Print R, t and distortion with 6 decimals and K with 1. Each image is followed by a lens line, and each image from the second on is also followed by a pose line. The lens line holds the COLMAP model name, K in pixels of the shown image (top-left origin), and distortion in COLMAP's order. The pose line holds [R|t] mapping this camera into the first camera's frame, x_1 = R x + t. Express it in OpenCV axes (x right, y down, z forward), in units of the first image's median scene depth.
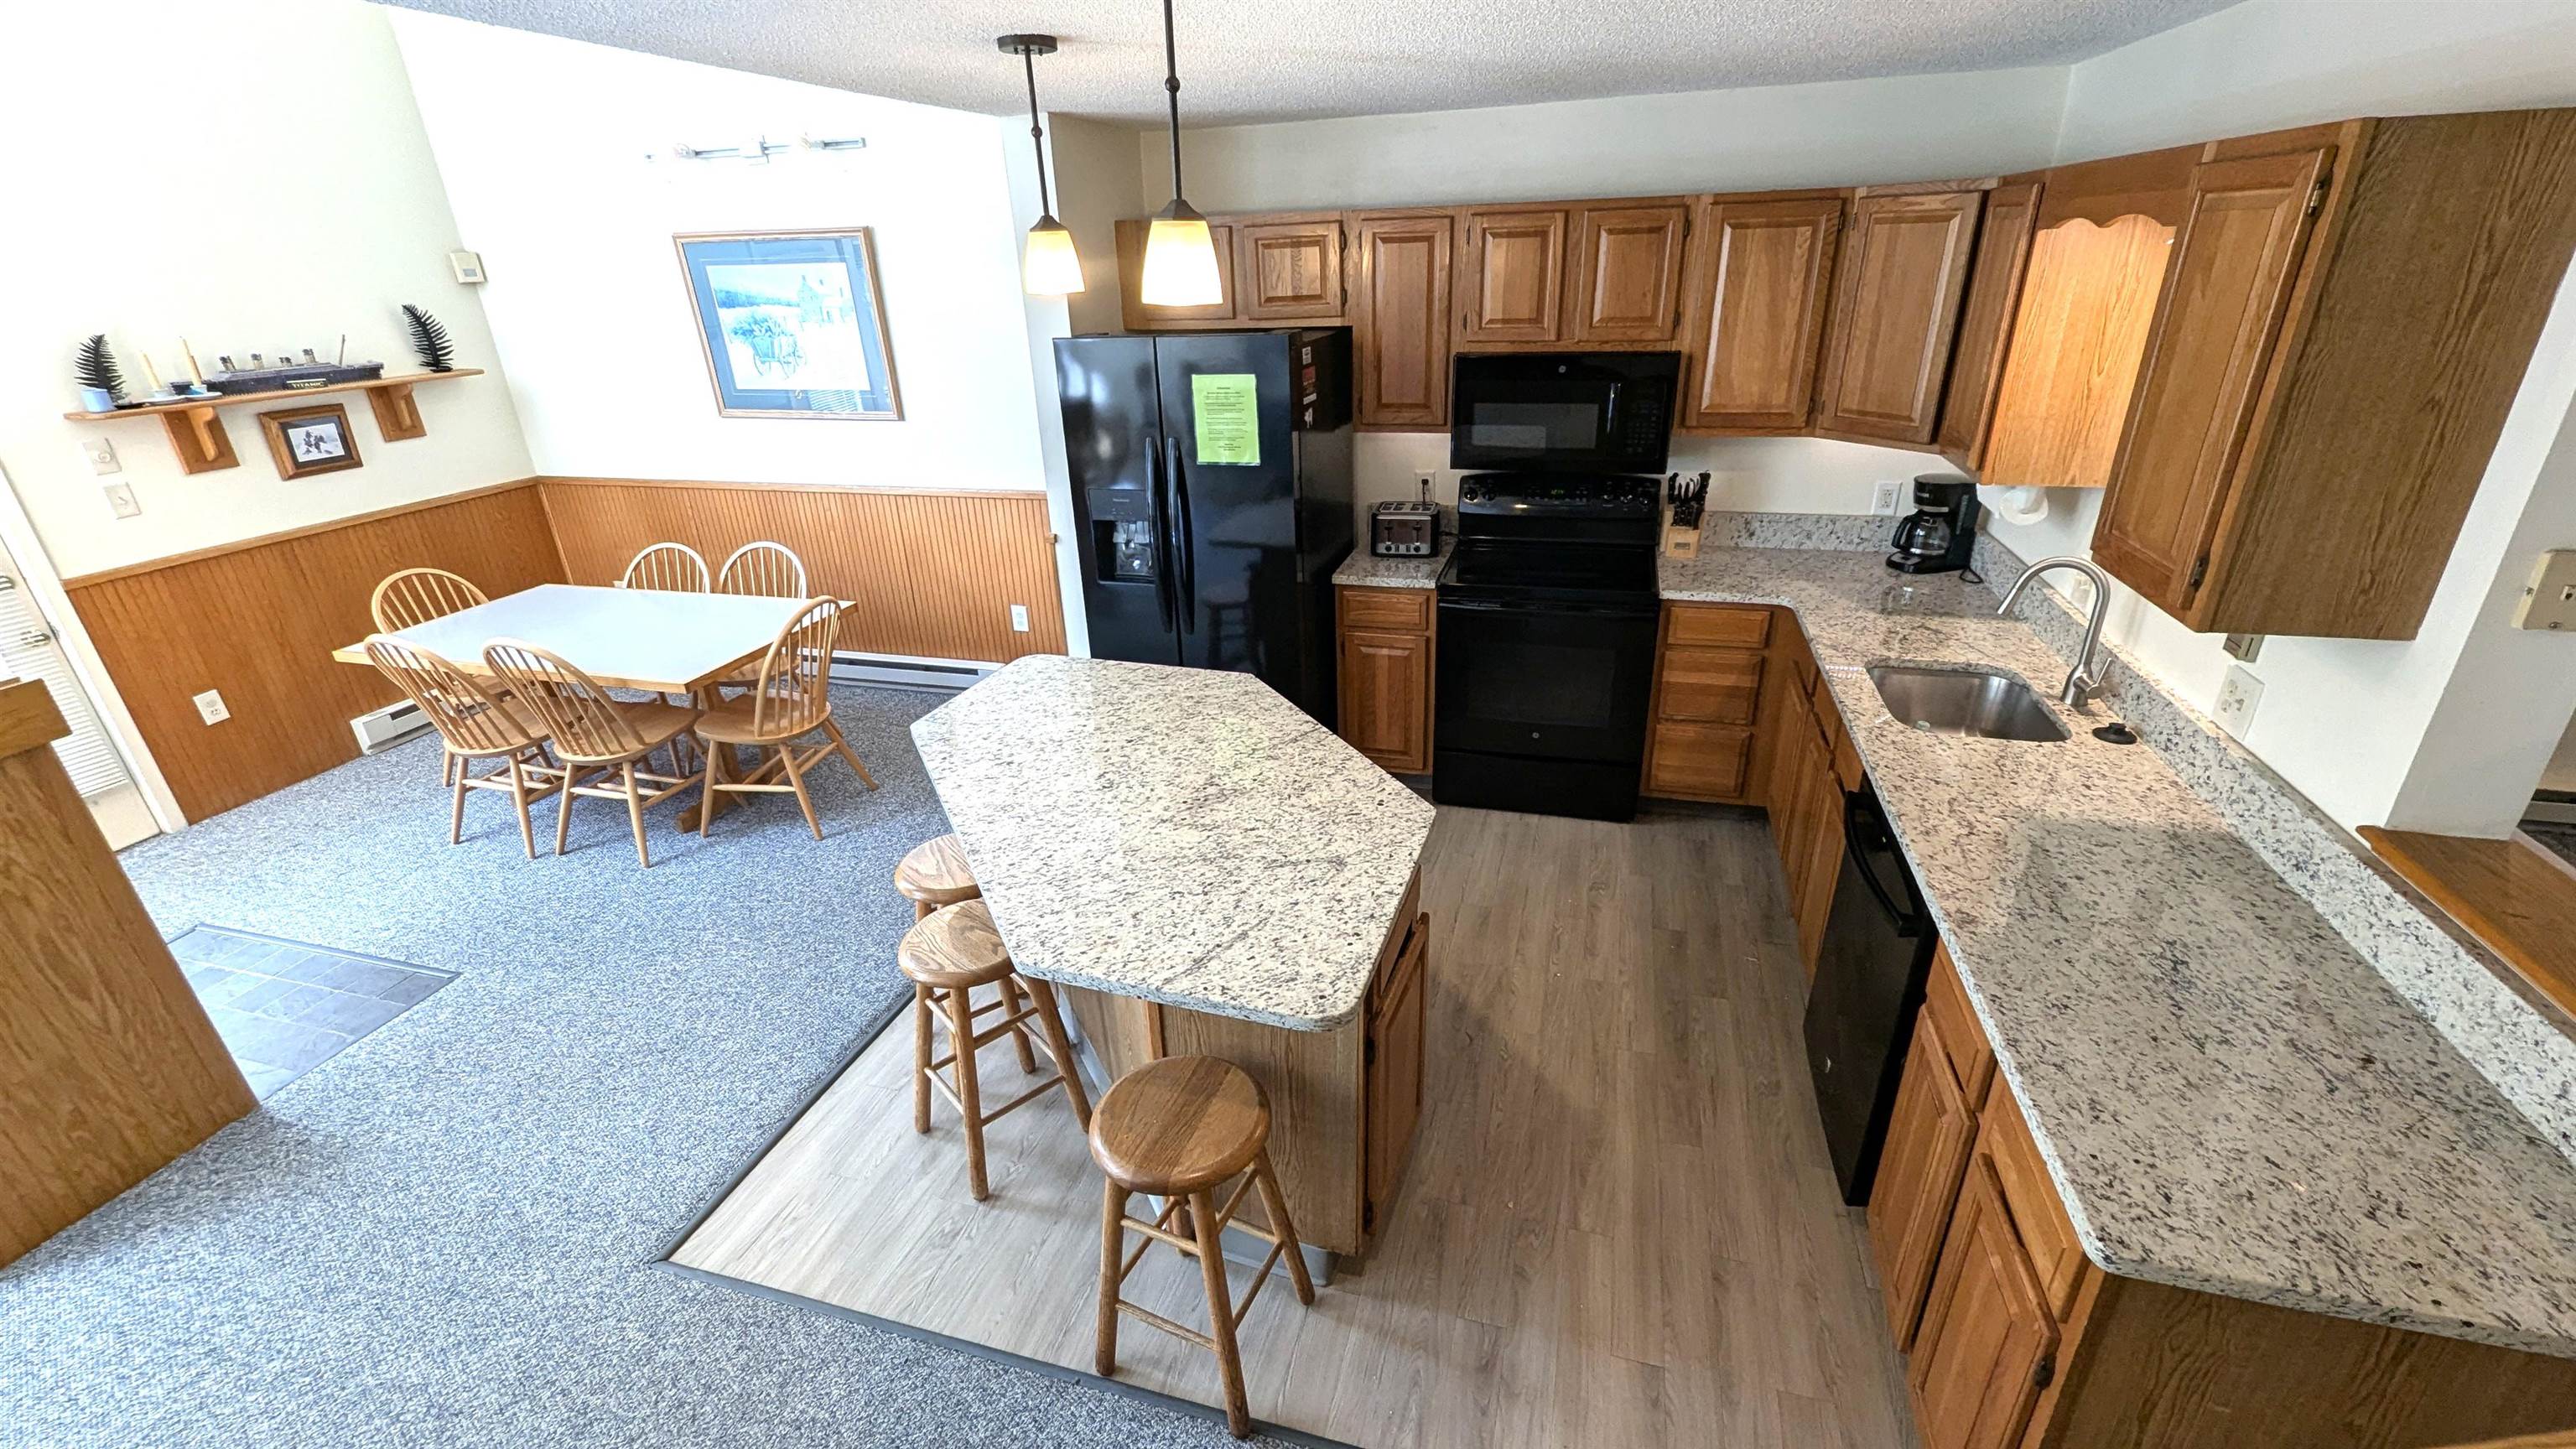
lens RADIAL K [[1067.6, 0, 1288.0], [0, 1067.6, 724.5], [0, 0, 1]] dist [0.000290, 0.000321]
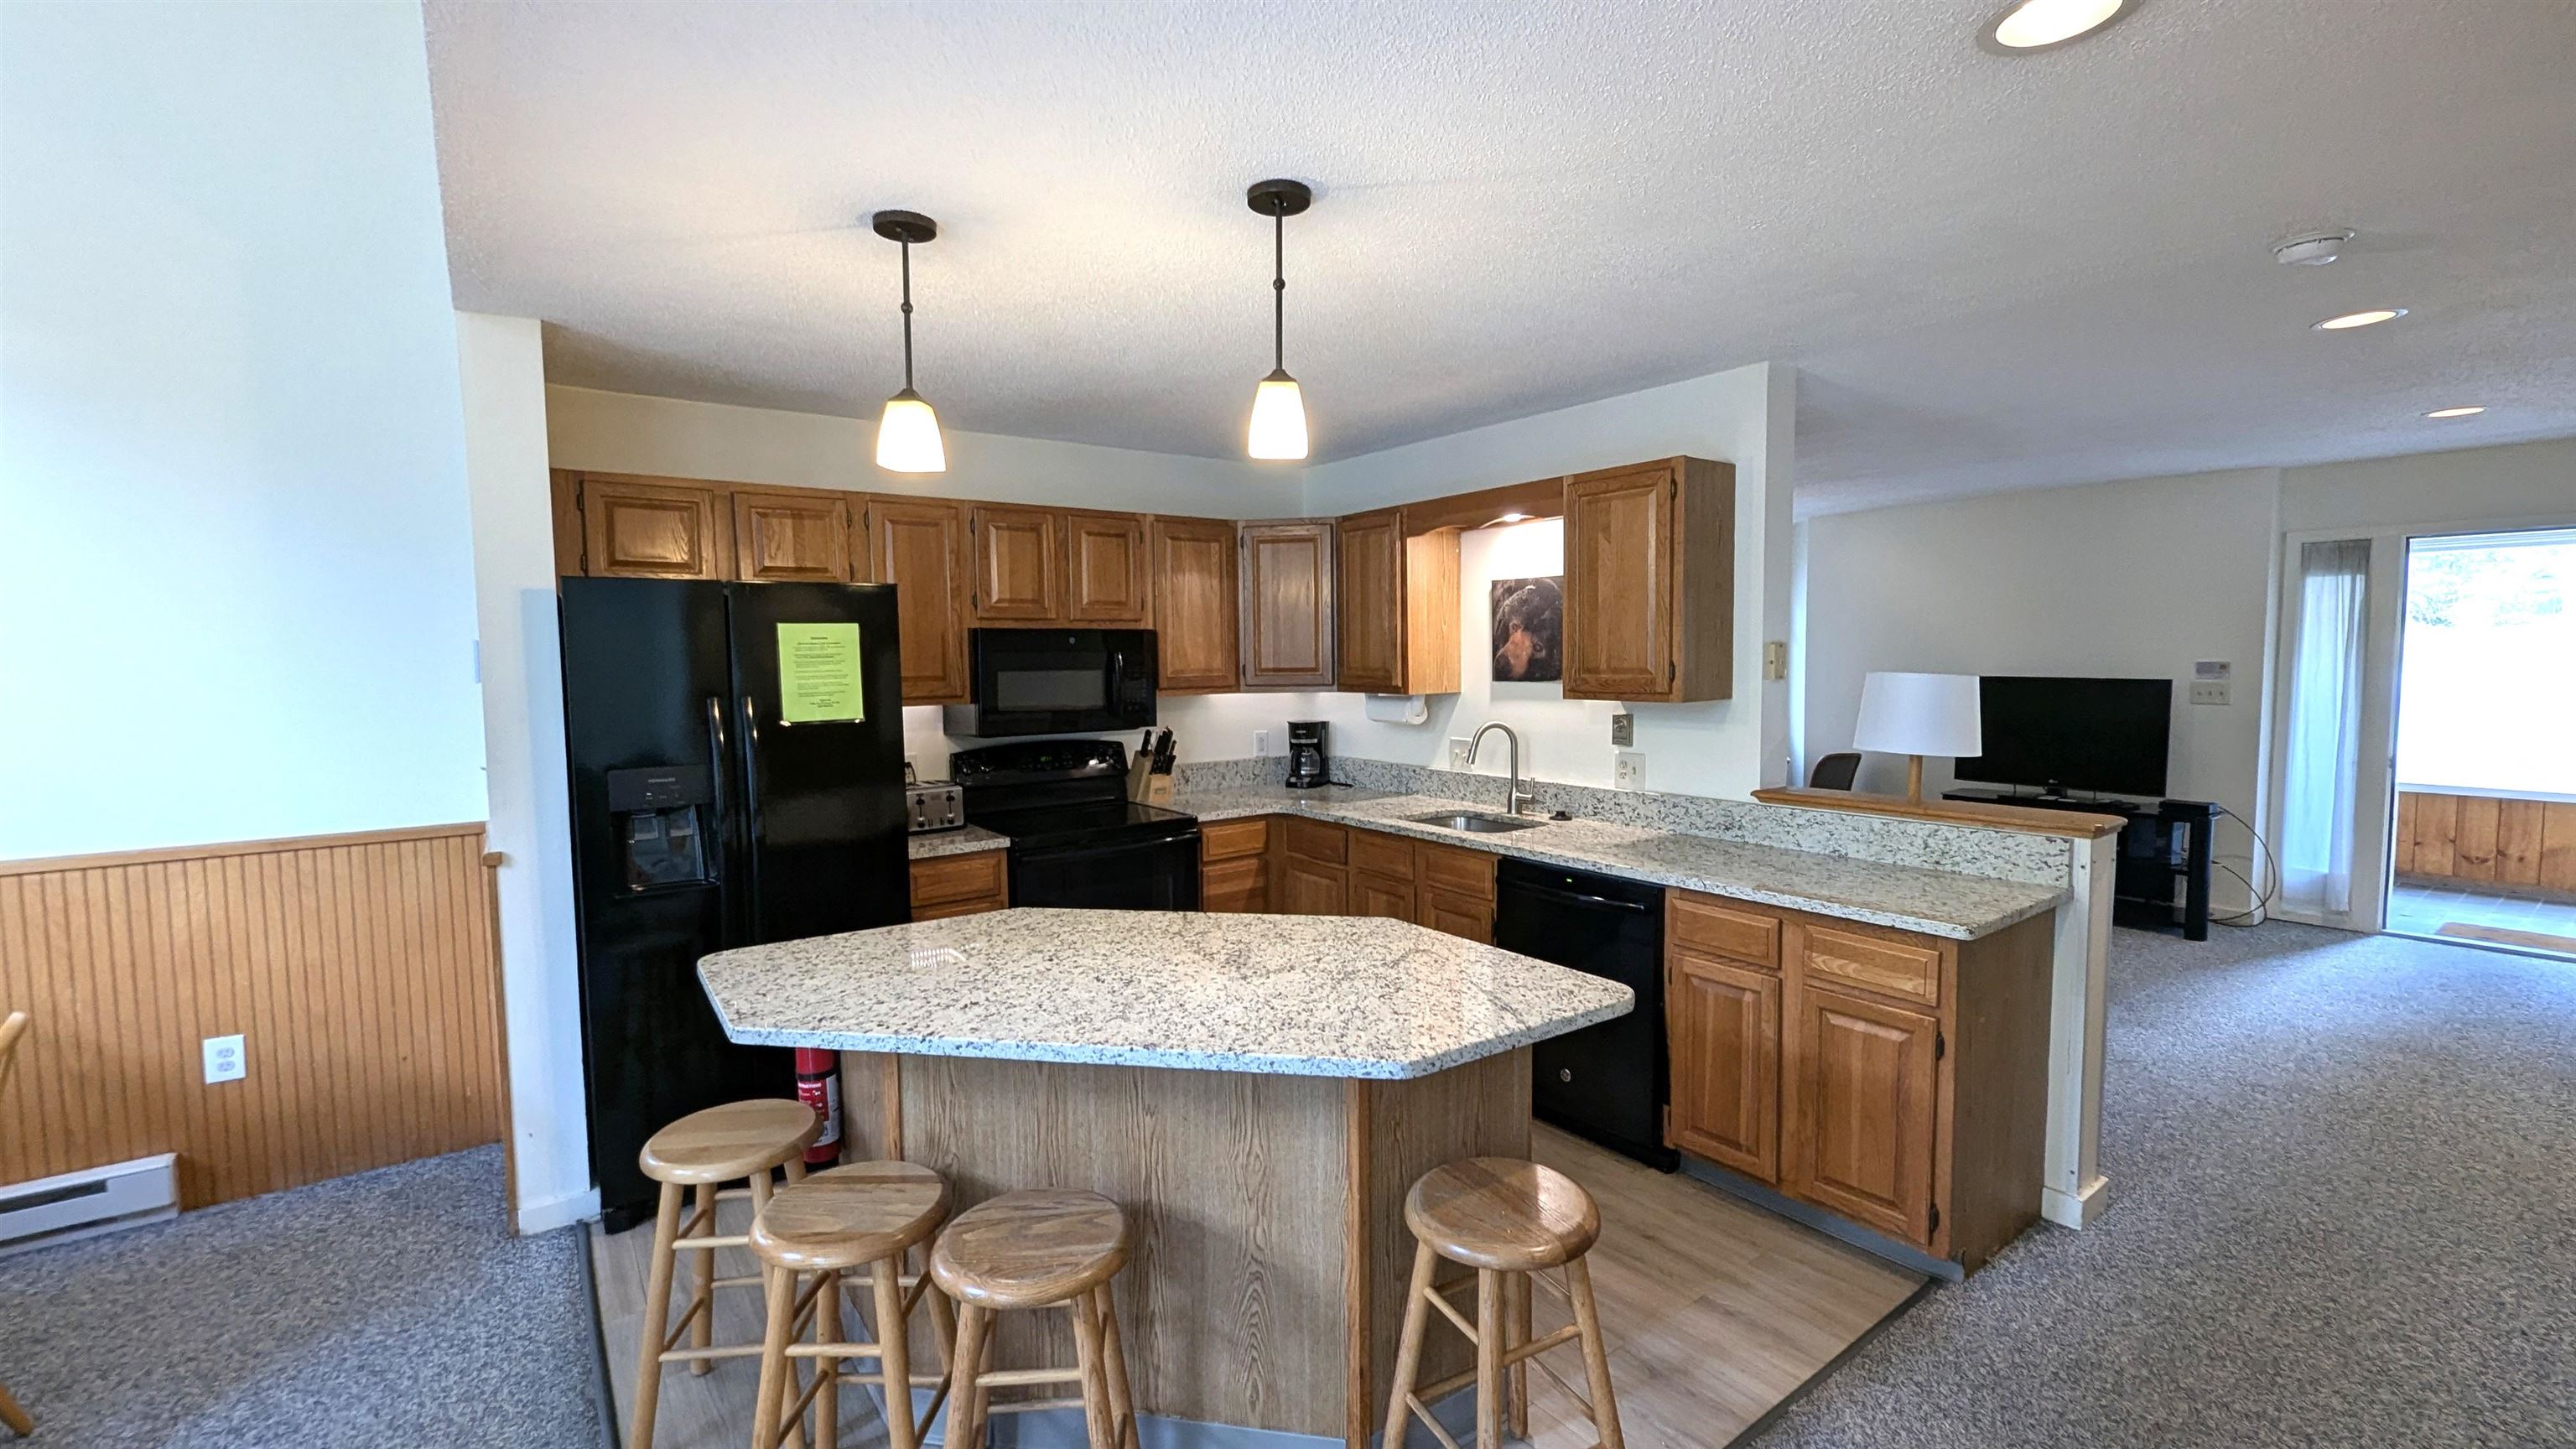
lens RADIAL K [[1066.0, 0, 1288.0], [0, 1066.0, 724.5], [0, 0, 1]] dist [-0.001053, -0.000547]
pose [[0.604404, -0.028133, 0.796181, -0.480050], [0.318799, 0.924414, -0.209346, 0.054640], [-0.730111, 0.380351, 0.567689, 0.217278]]
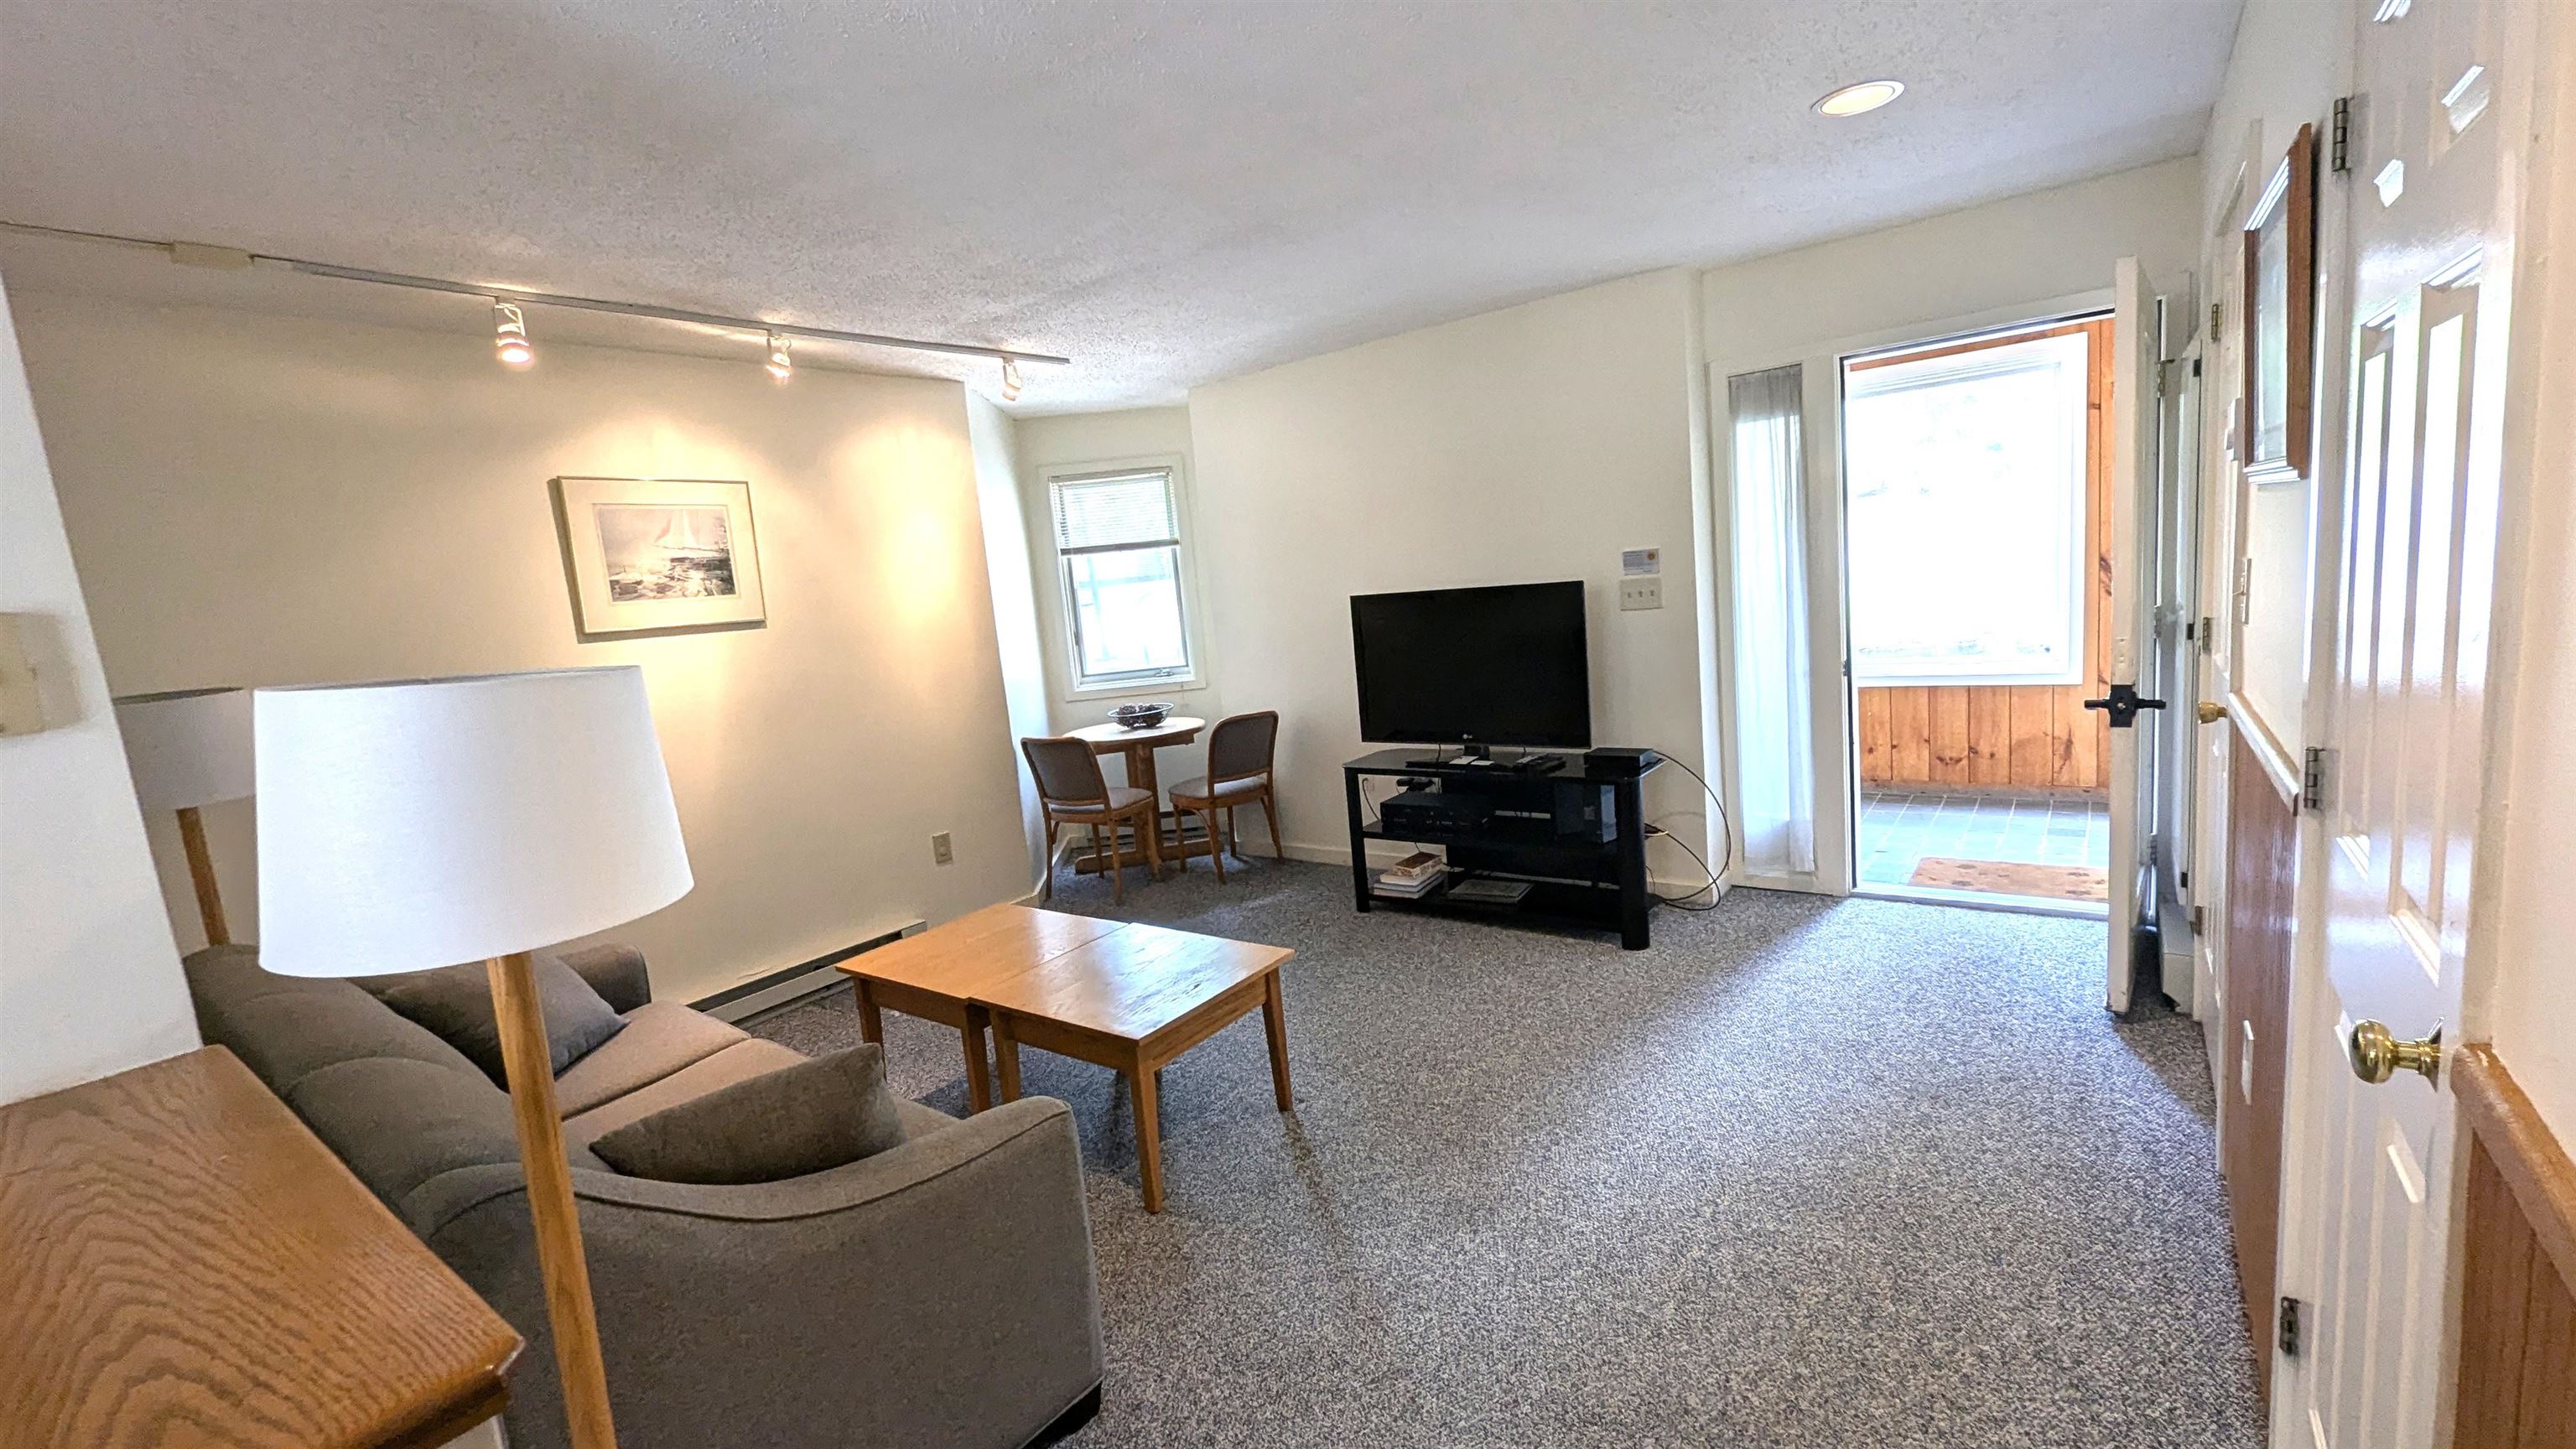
lens RADIAL K [[1066.0, 0, 1288.0], [0, 1066.0, 724.5], [0, 0, 1]] dist [-0.001053, -0.000547]
pose [[0.357144, -0.130465, 0.924893, 0.359455], [0.459982, 0.886370, -0.052590, 0.124690], [-0.812936, 0.444216, 0.376573, 0.044495]]
